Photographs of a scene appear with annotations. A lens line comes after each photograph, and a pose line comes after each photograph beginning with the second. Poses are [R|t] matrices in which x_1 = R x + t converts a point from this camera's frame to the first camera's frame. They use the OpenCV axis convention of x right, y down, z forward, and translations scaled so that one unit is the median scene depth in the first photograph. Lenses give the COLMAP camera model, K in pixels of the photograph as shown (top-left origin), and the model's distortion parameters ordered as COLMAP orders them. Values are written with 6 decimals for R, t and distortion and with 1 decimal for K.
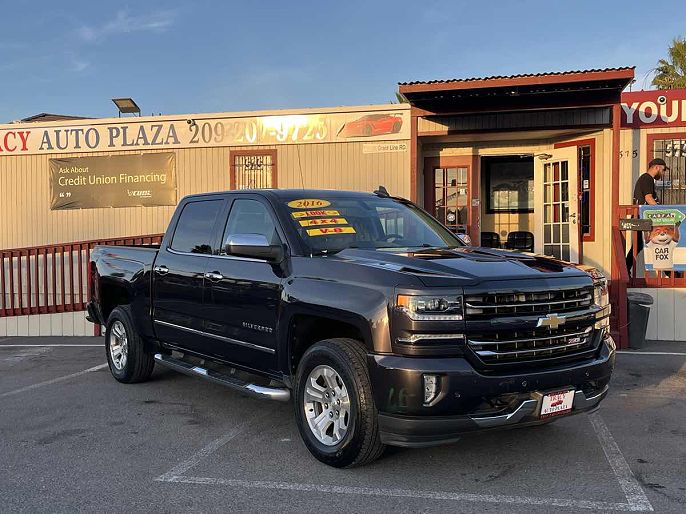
lens RADIAL K [[760.3, 0, 343.0], [0, 760.3, 257.0], [0, 0, 1]] dist [0.013967, -0.008525]
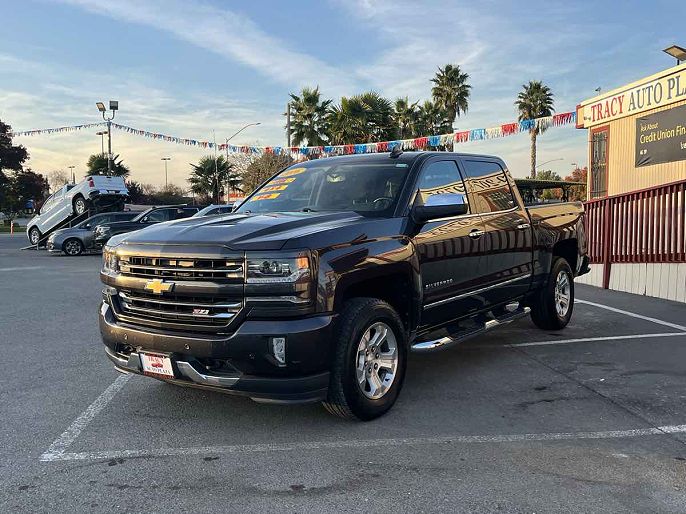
lens RADIAL K [[693.4, 0, 335.0], [0, 693.4, 256.9], [0, 0, 1]] dist [0.006141, 0.014601]
pose [[0.301747, 0.067014, -0.951030, 0.425404], [0.001203, 0.997499, 0.070670, -0.007441], [0.953387, -0.022469, 0.300912, 0.324825]]
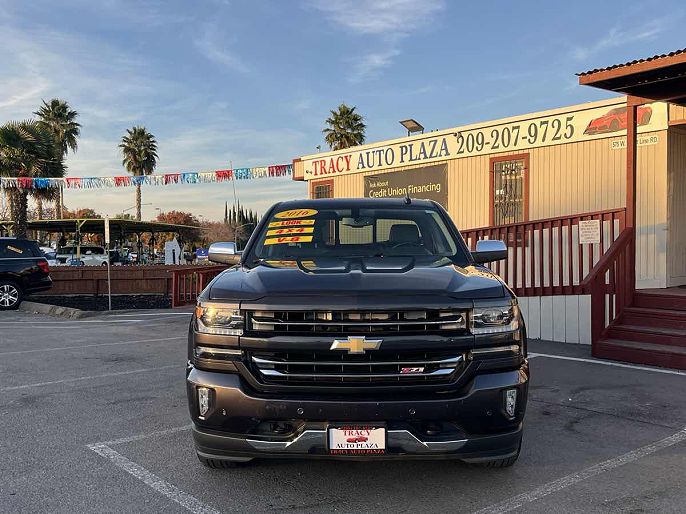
lens RADIAL K [[669.8, 0, 348.4], [0, 669.8, 262.1], [0, 0, 1]] dist [0.096618, -0.176656]
pose [[0.799434, 0.016290, -0.600533, 0.250632], [-0.008810, 0.999843, 0.015394, -0.007811], [0.600689, -0.007016, 0.799452, 0.129646]]
